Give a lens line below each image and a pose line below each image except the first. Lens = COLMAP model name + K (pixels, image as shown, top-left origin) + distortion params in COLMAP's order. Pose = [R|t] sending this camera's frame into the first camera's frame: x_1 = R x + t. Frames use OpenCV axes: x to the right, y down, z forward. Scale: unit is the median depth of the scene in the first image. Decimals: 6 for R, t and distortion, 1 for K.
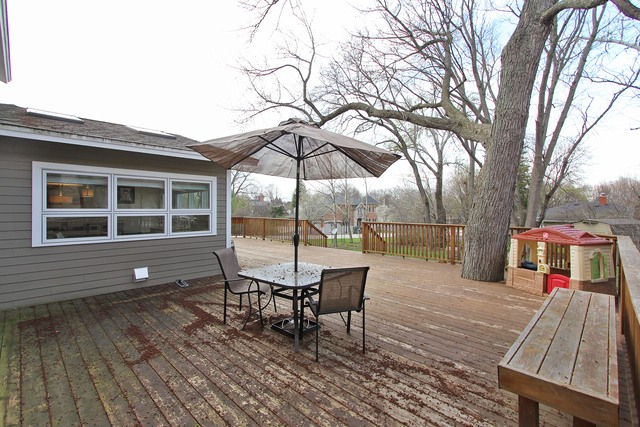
lens RADIAL K [[296.1, 0, 320.0], [0, 296.1, 213.5], [0, 0, 1]] dist [0.001138, 0.000100]
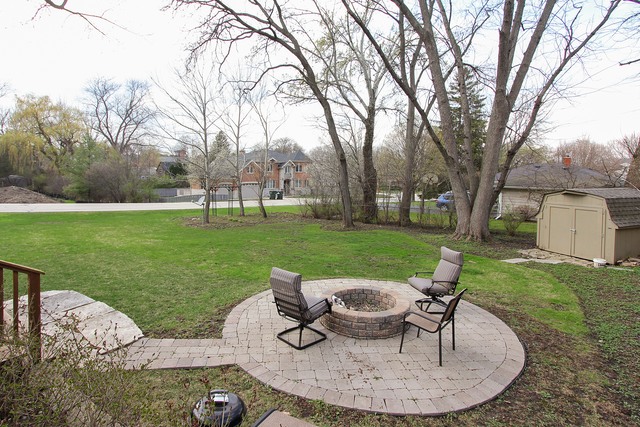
lens RADIAL K [[273.9, 0, 319.2], [0, 273.9, 184.1], [0, 0, 1]] dist [-0.000389, 0.000043]
pose [[0.997374, 0.013410, 0.071164, 0.248348], [-0.016328, 0.999042, 0.040589, -0.004081], [-0.070551, -0.041645, 0.996638, 0.348956]]
